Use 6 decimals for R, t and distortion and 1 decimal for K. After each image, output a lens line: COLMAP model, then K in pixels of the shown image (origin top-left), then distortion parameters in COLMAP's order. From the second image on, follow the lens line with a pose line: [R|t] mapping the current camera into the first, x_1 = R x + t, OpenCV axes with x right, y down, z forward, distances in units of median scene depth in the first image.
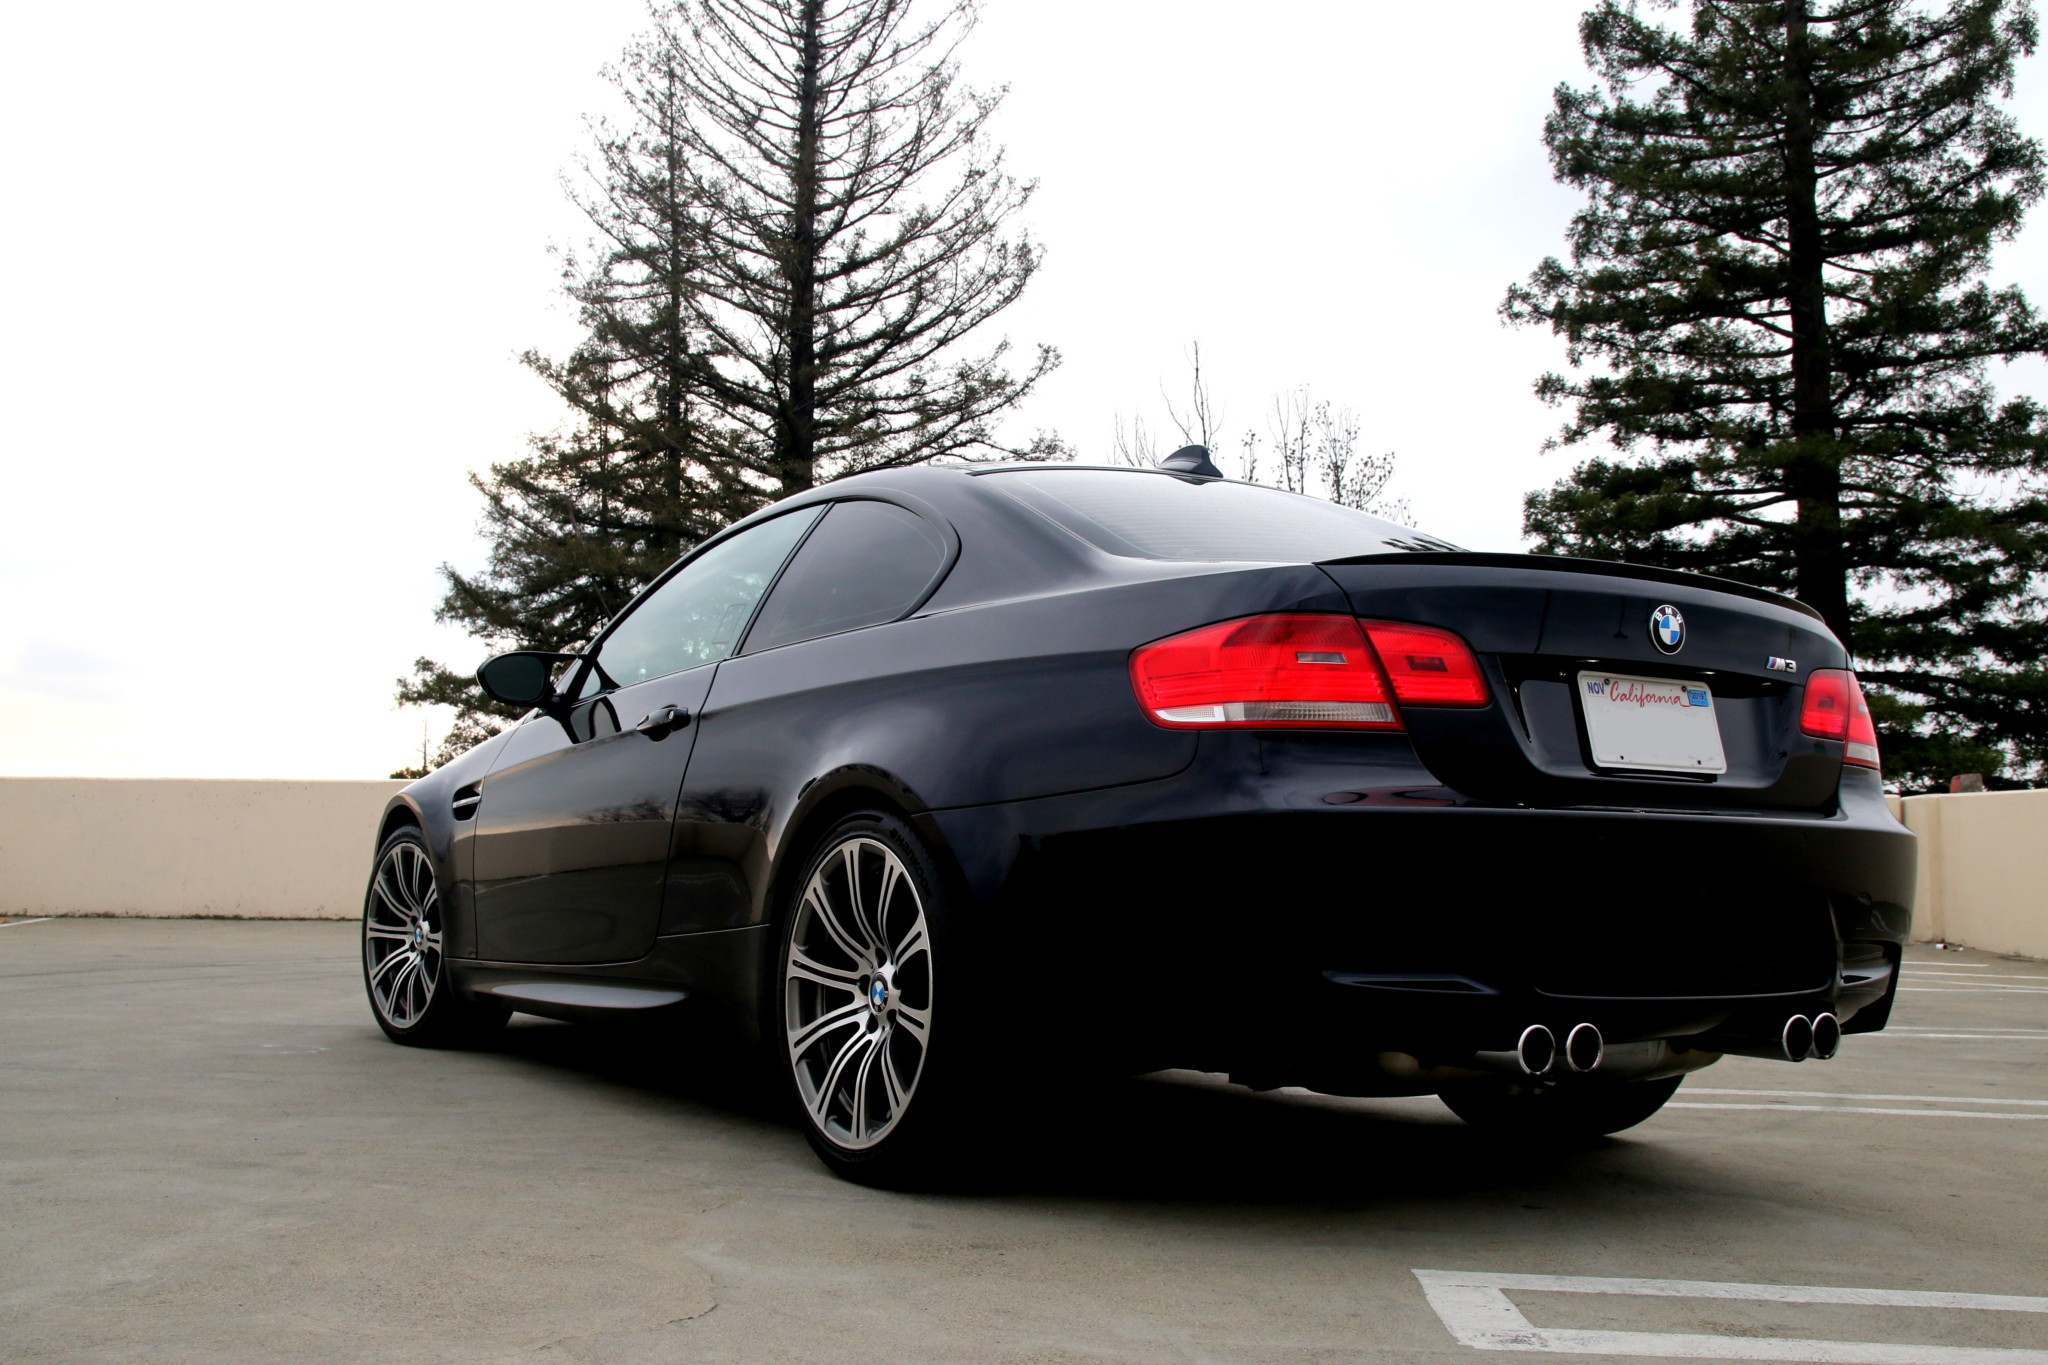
lens RADIAL K [[2076.6, 0, 1024.0], [0, 2076.6, 682.5], [0, 0, 1]] dist [0.005660, 0.008218]
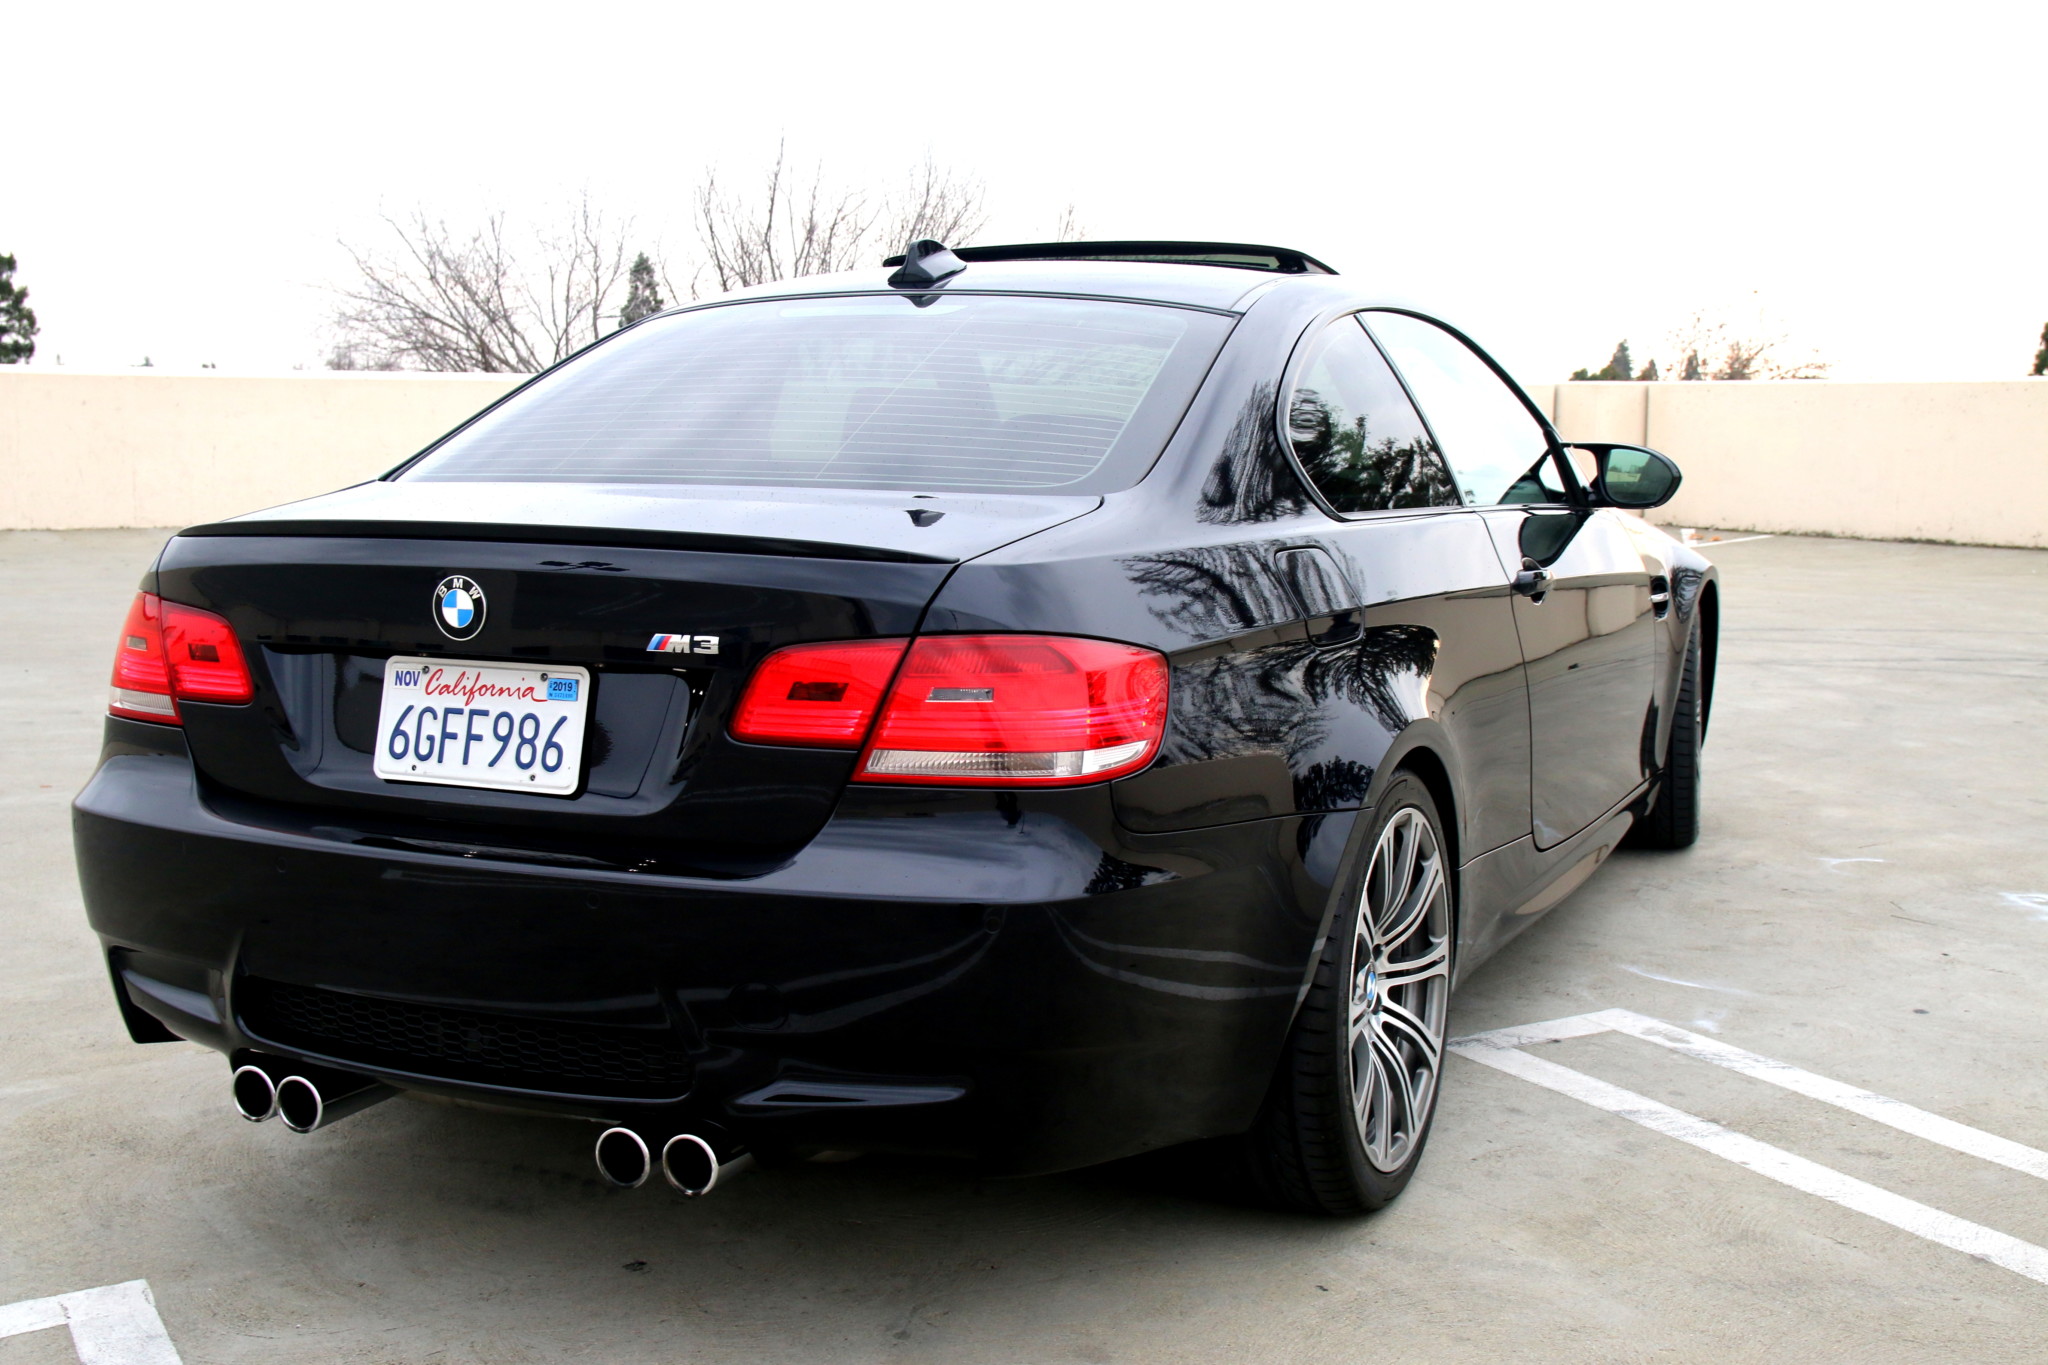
lens RADIAL K [[2323.0, 0, 970.2], [0, 2323.0, 687.9], [0, 0, 1]] dist [0.013395, 0.049507]
pose [[0.512036, 0.092593, -0.853959, 1.146468], [0.094444, 0.982076, 0.163114, -0.119040], [0.853756, -0.164172, 0.494113, 0.728871]]
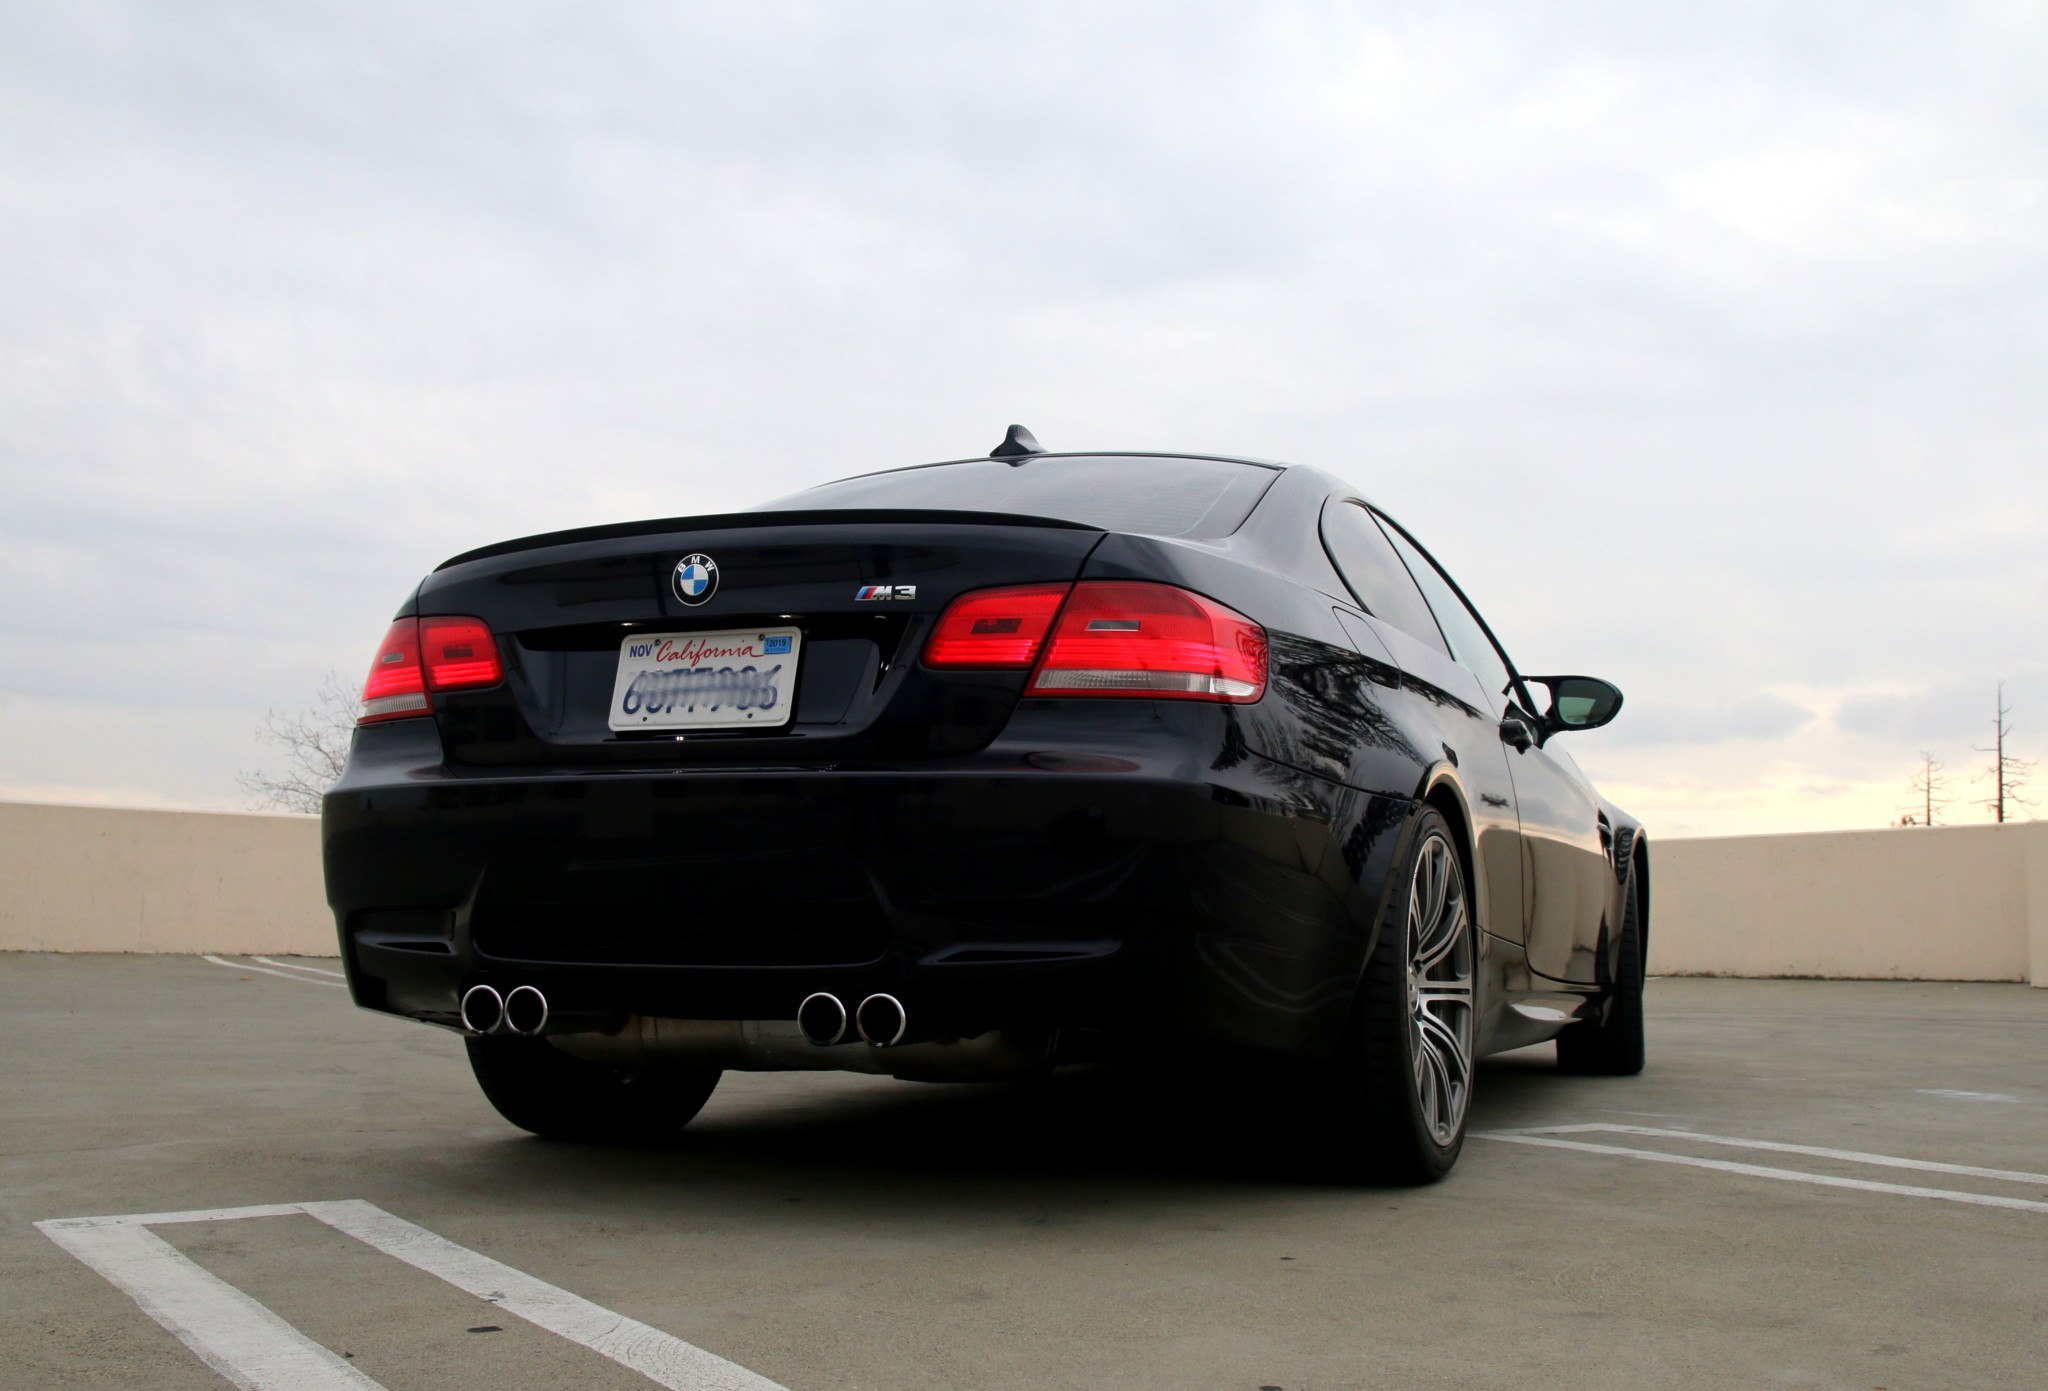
lens RADIAL K [[2208.2, 0, 1024.0], [0, 2208.2, 695.5], [0, 0, 1]] dist [0.001428, -0.024718]
pose [[0.563623, -0.100633, -0.819880, 1.216145], [0.078755, 0.994577, -0.067936, 0.107607], [0.822270, -0.026279, 0.568491, 0.546790]]
